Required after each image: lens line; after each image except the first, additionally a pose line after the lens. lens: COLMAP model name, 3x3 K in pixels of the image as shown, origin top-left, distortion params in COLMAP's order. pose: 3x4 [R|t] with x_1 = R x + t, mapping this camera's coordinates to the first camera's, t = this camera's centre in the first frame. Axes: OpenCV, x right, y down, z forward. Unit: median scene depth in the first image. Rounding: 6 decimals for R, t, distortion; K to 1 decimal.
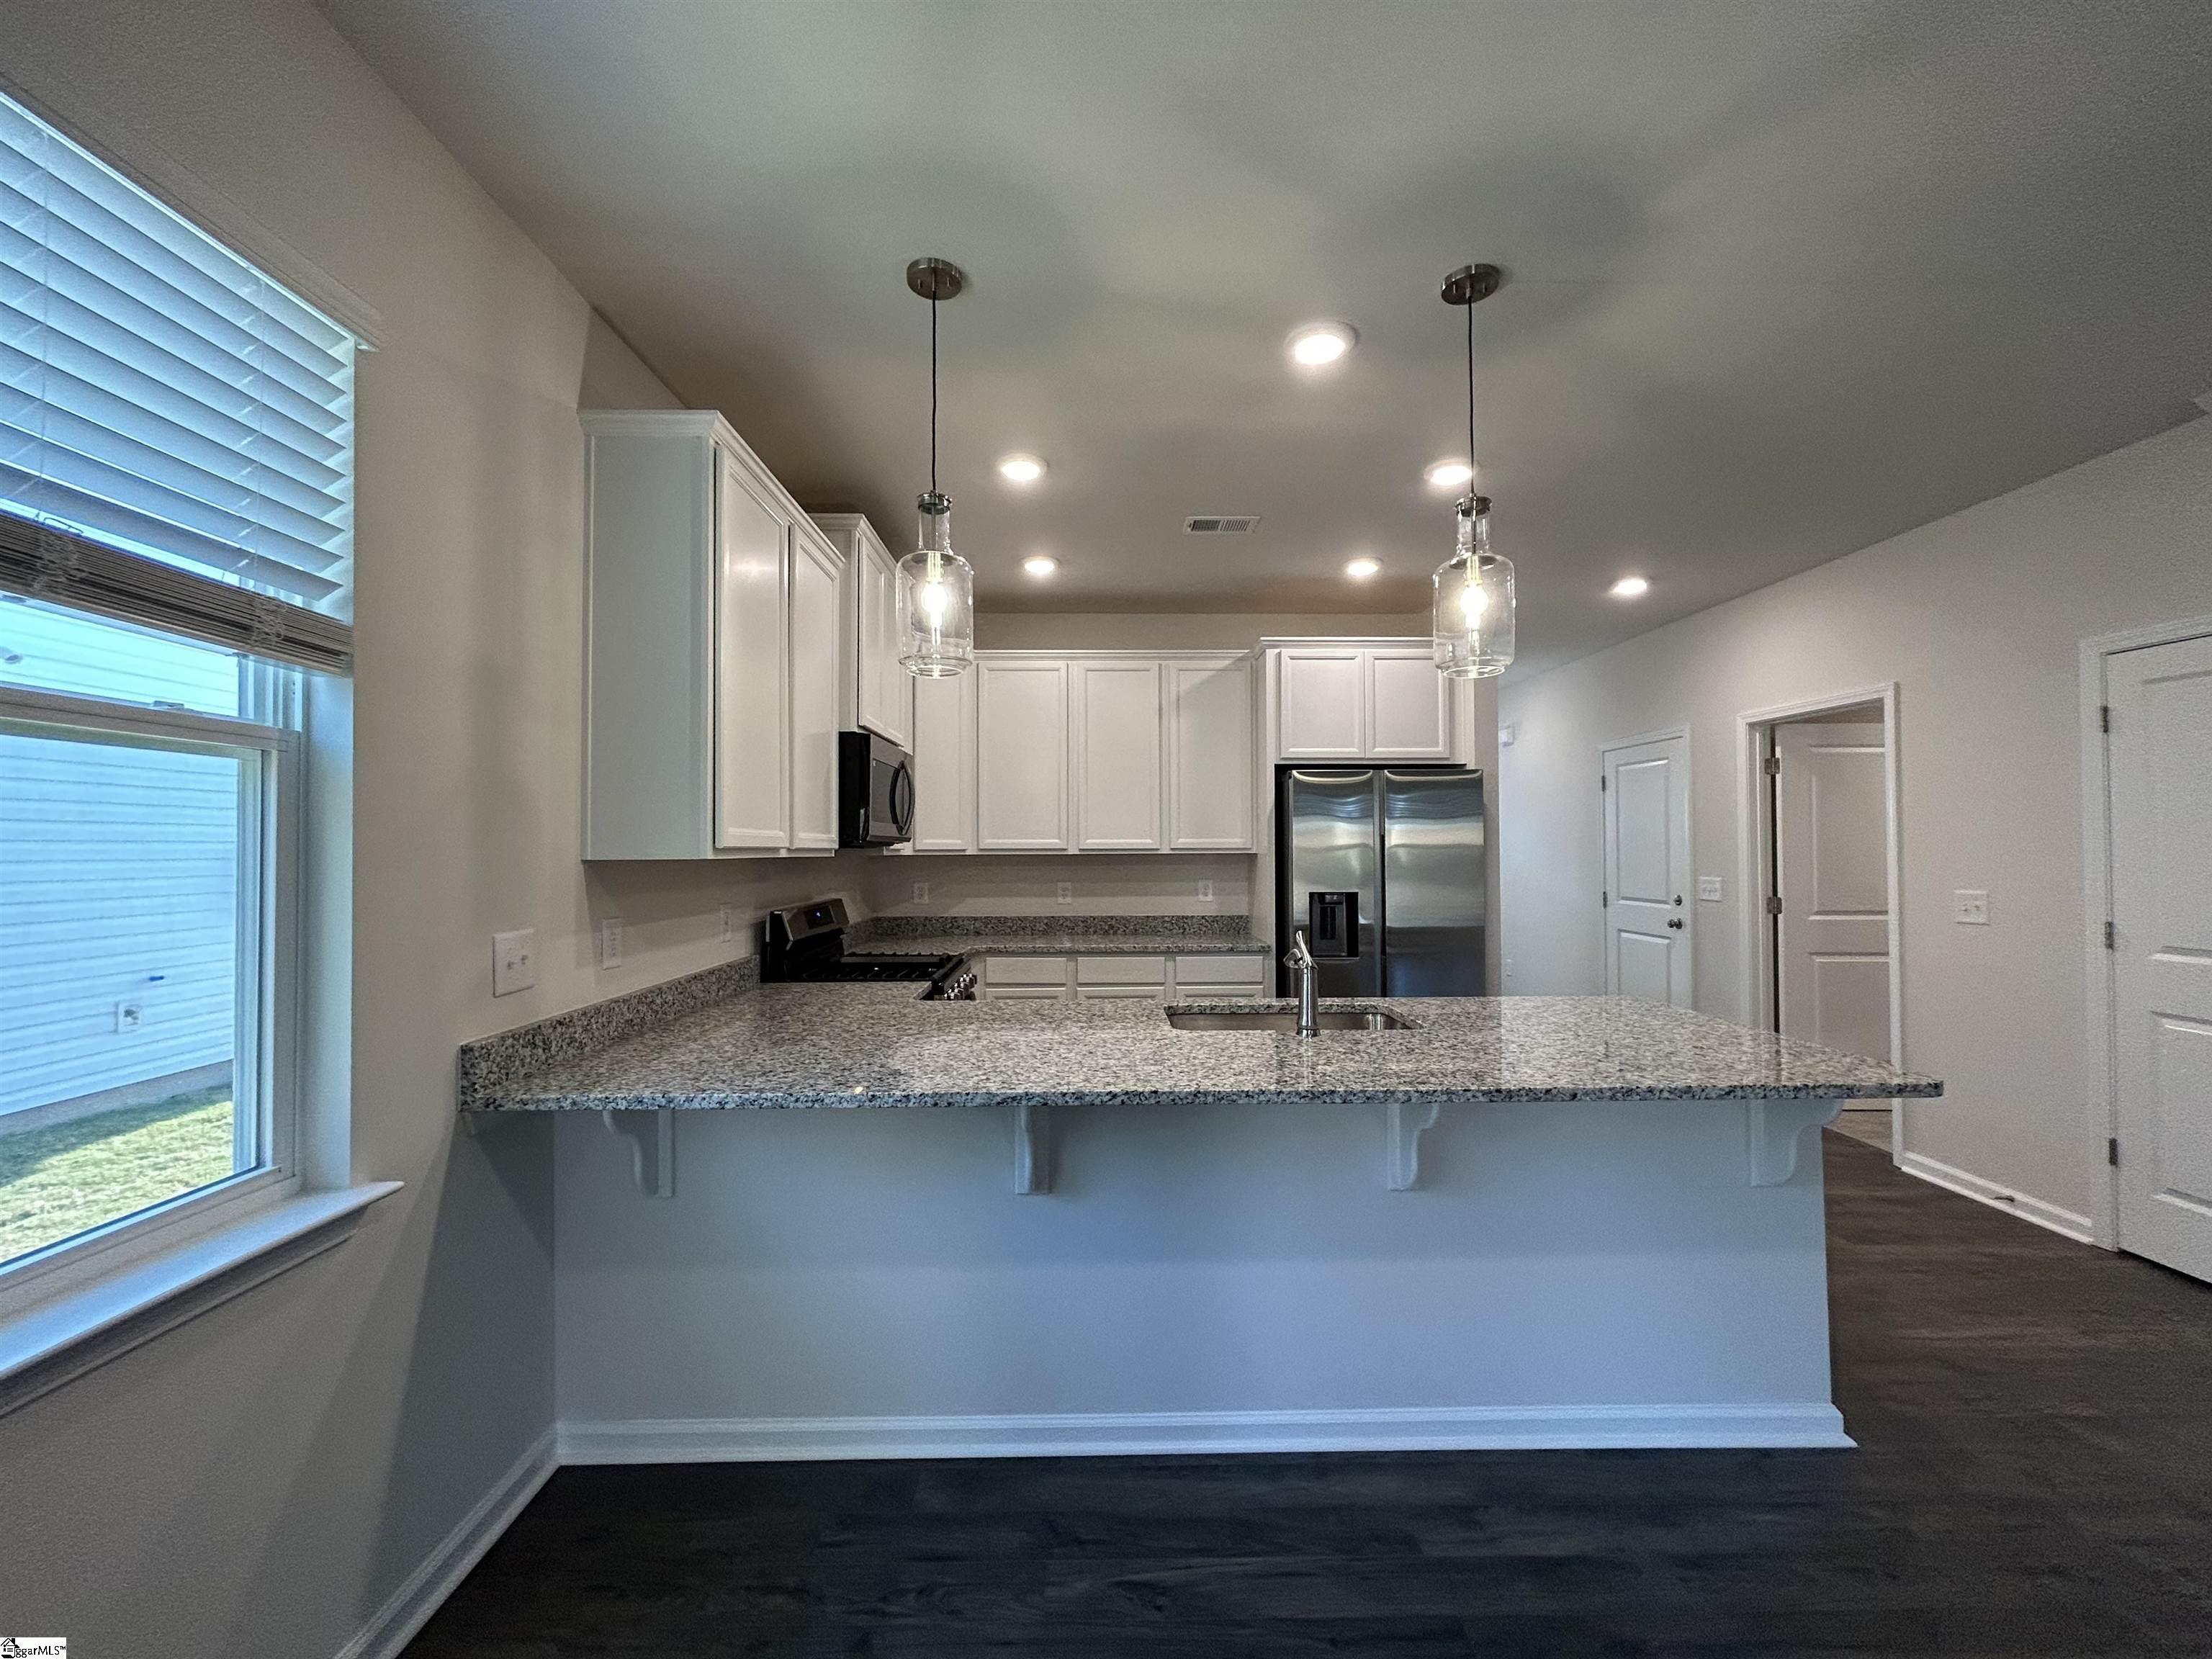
lens RADIAL K [[884.2, 0, 1106.8], [0, 884.2, 829.9], [0, 0, 1]] dist [-0.001188, 0.000344]
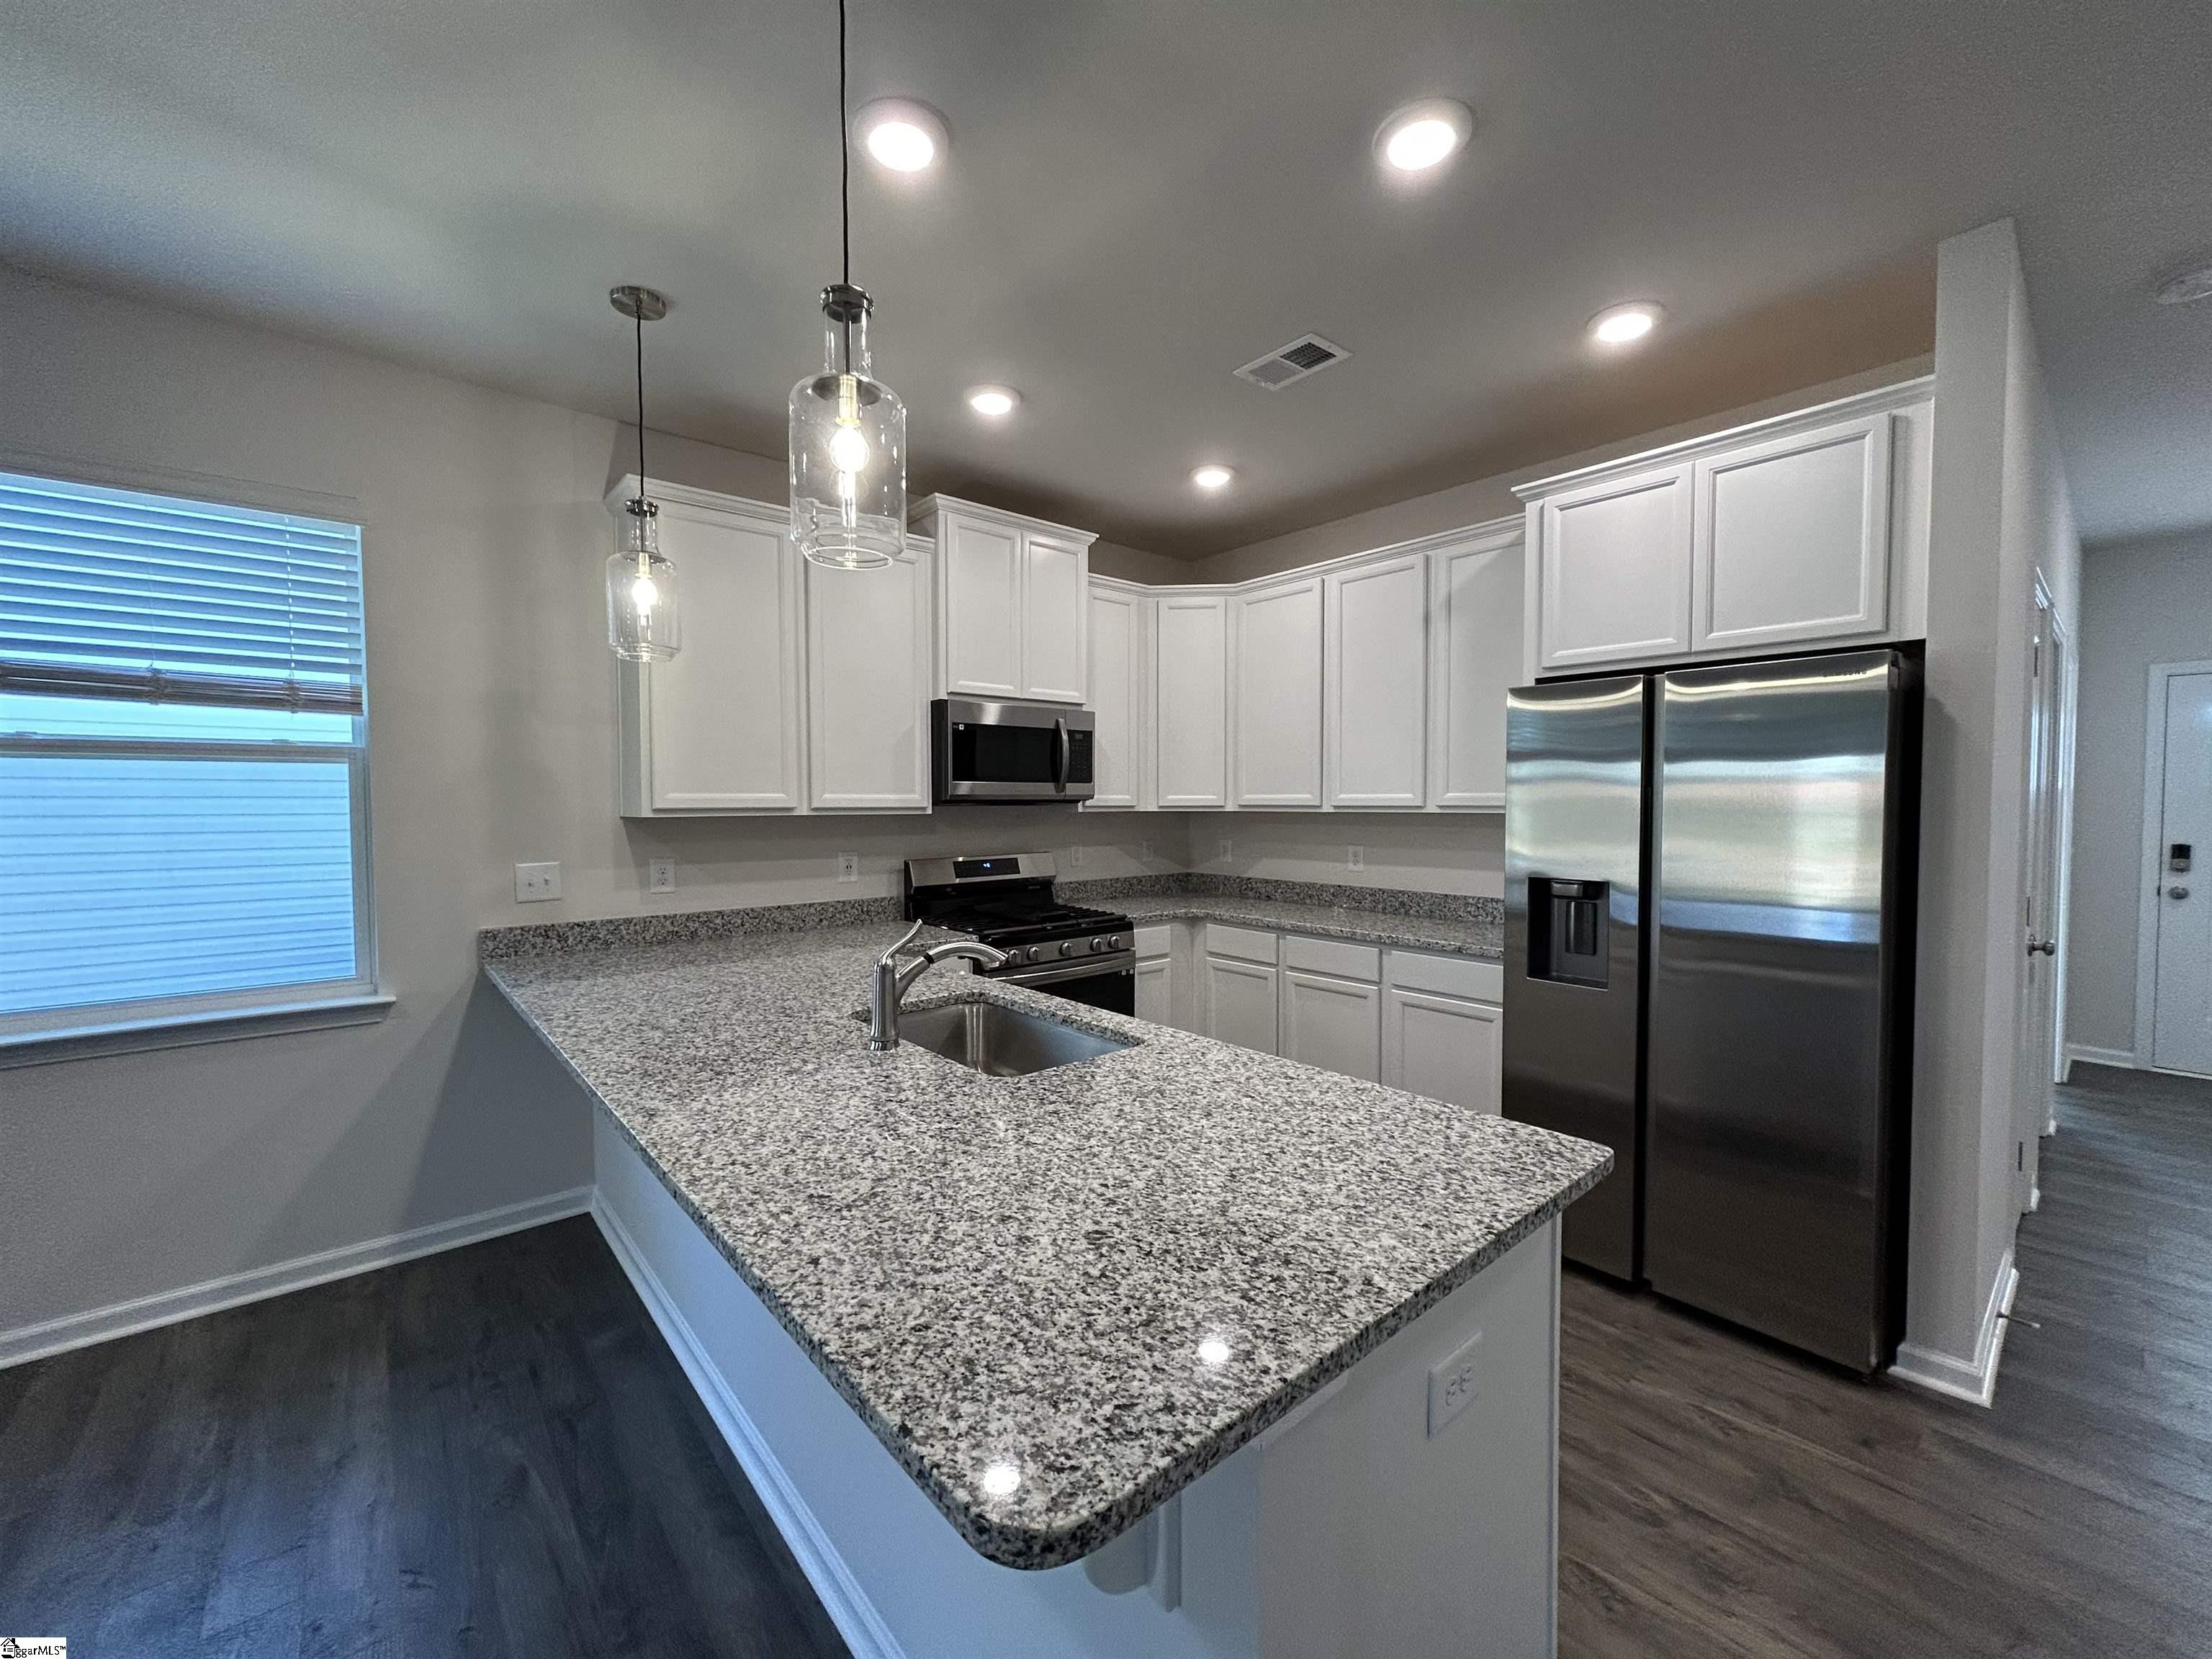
lens RADIAL K [[884.2, 0, 1106.2], [0, 884.2, 832.7], [0, 0, 1]] dist [-0.001188, 0.000344]
pose [[0.637047, 0.029787, -0.770249, 0.530607], [0.018286, 0.998388, 0.053733, -0.001639], [0.770608, -0.048316, 0.635475, 0.356694]]
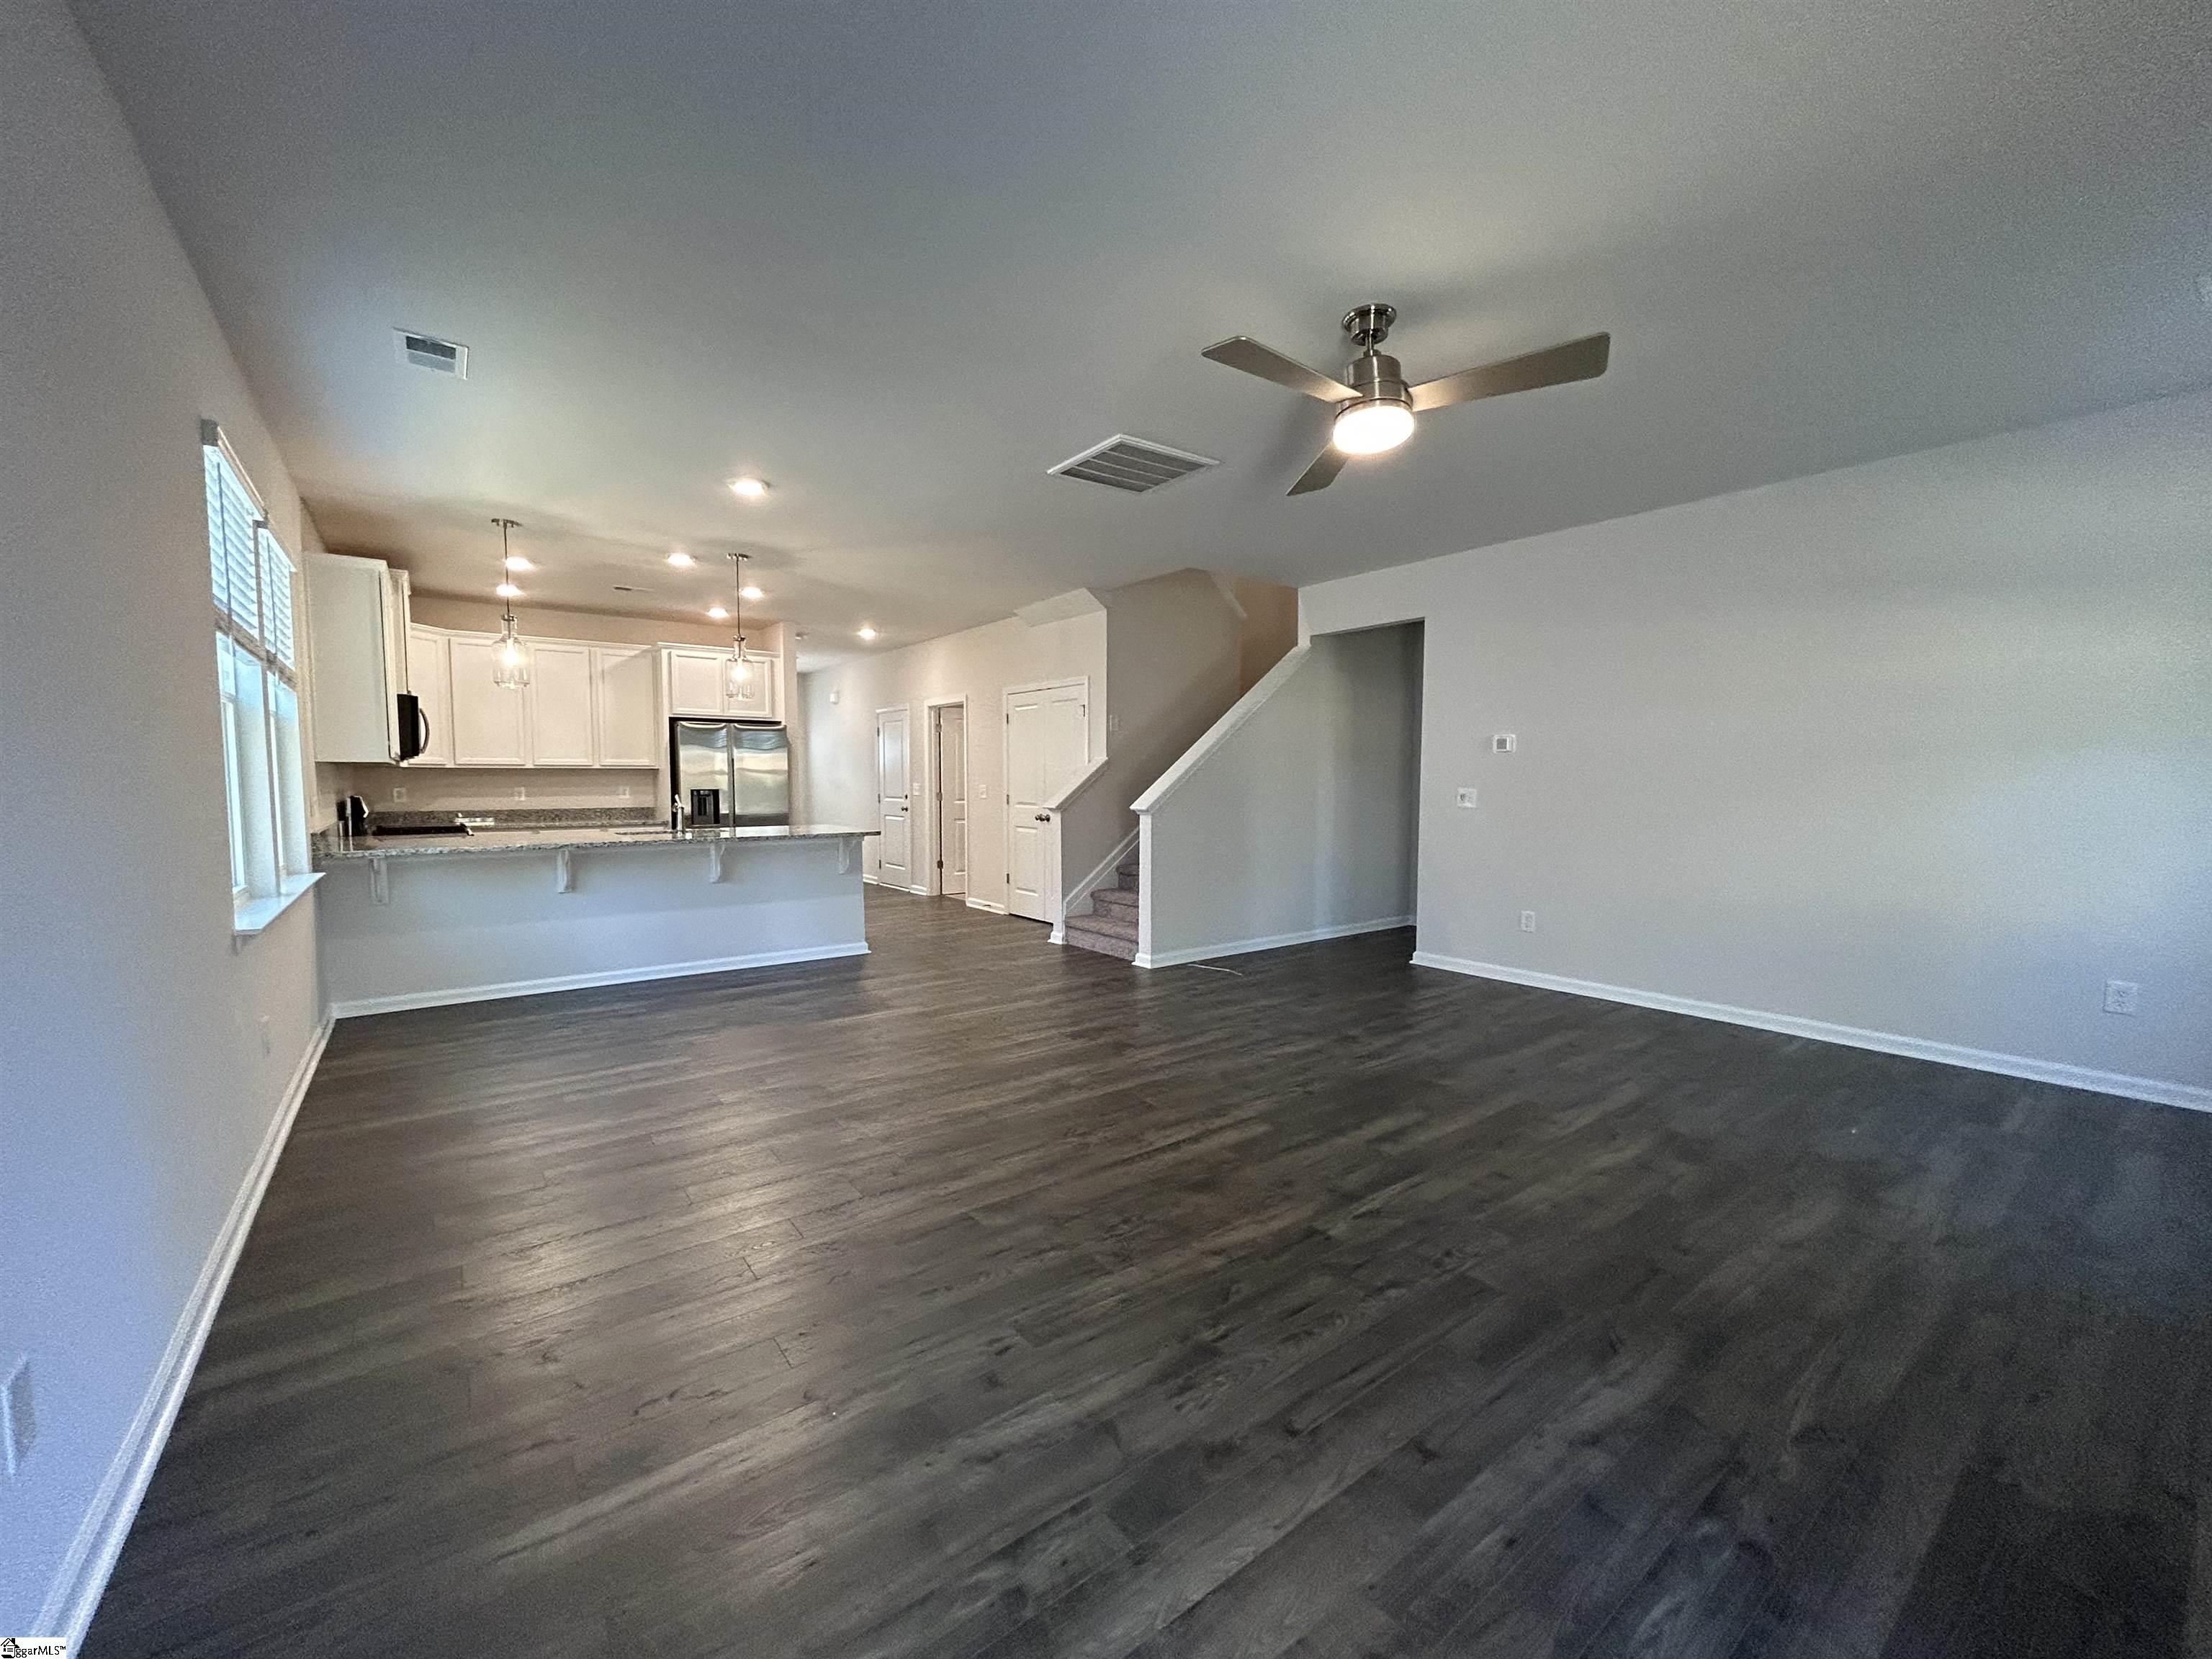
lens RADIAL K [[884.2, 0, 1108.0], [0, 884.2, 831.7], [0, 0, 1]] dist [-0.001188, 0.000344]
pose [[0.805619, -0.032863, 0.591521, -0.160506], [-0.015681, 0.996928, 0.076742, 0.004007], [-0.592226, -0.071101, 0.802629, -0.985519]]
